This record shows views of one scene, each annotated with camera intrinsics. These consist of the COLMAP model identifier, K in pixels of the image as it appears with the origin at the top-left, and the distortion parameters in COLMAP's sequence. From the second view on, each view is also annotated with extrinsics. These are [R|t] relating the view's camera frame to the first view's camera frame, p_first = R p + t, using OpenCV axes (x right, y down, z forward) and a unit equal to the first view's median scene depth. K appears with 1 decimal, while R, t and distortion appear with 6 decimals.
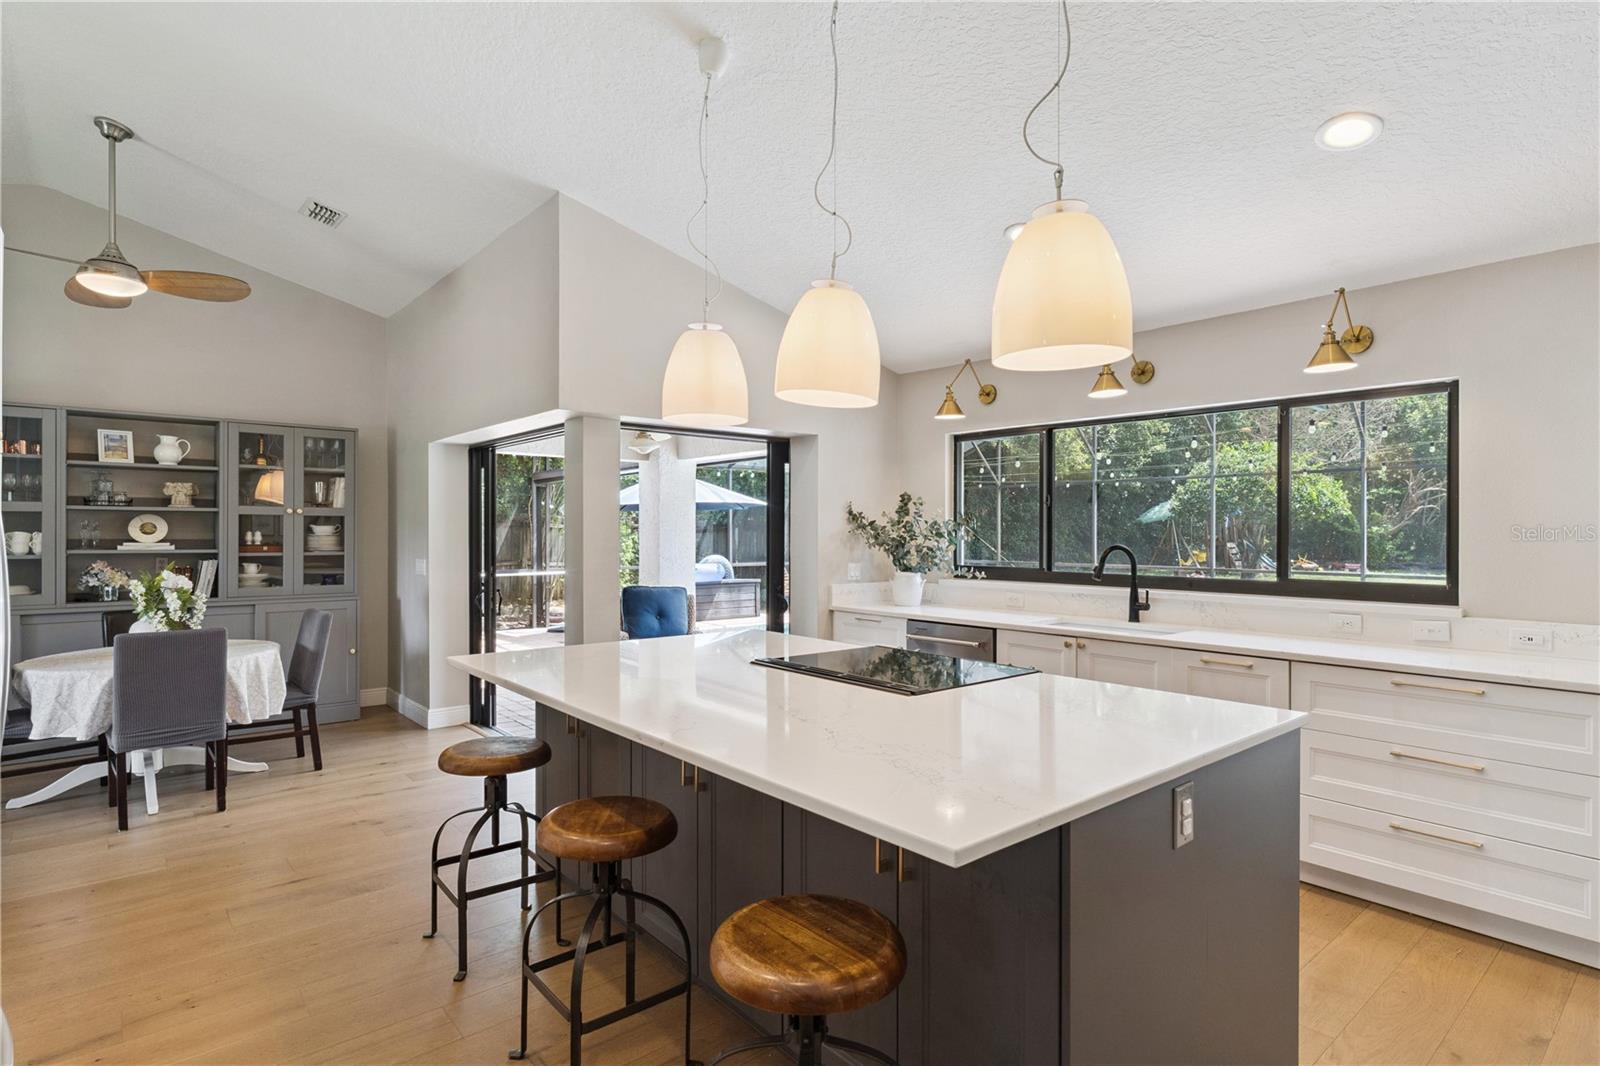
lens RADIAL K [[819.1, 0, 800.0], [0, 819.1, 533.0], [0, 0, 1]] dist [0.000665, 0.000496]
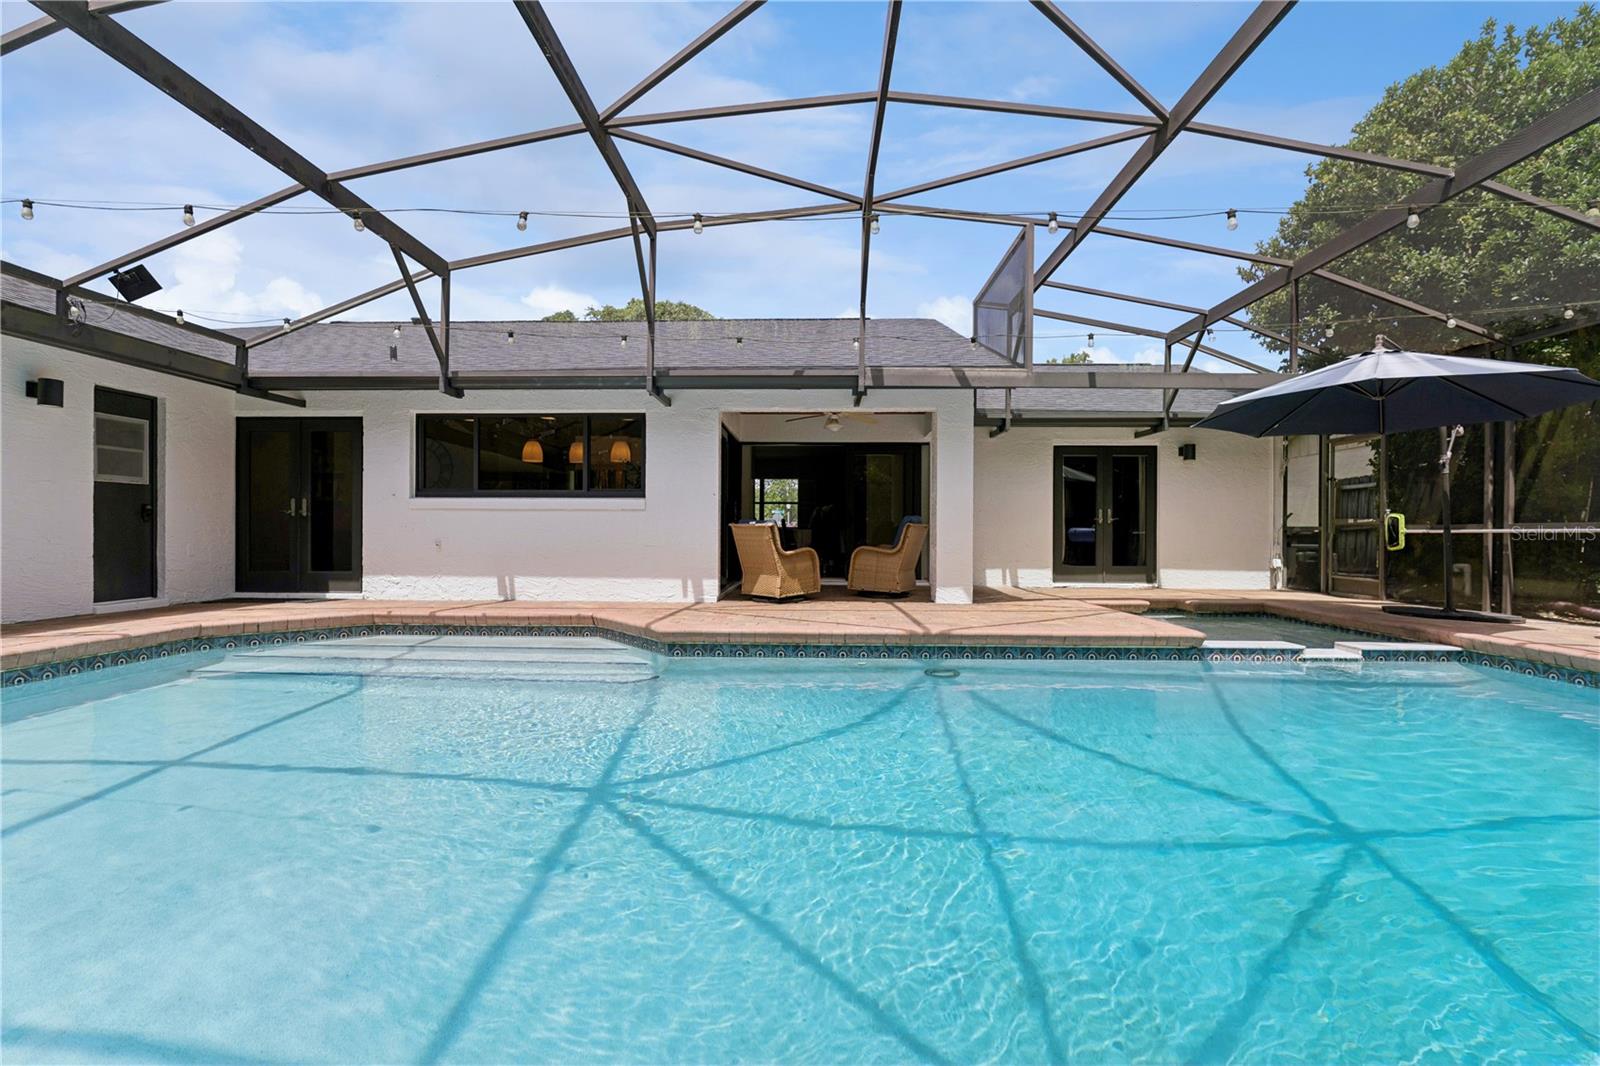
lens RADIAL K [[690.3, 0, 796.1], [0, 690.3, 536.1], [0, 0, 1]] dist [-0.010305, -0.000395]
pose [[-0.664503, -0.002049, -0.747283, 1.085012], [-0.008666, 0.999950, 0.004964, 0.131085], [0.747235, 0.009775, -0.664488, 2.237952]]
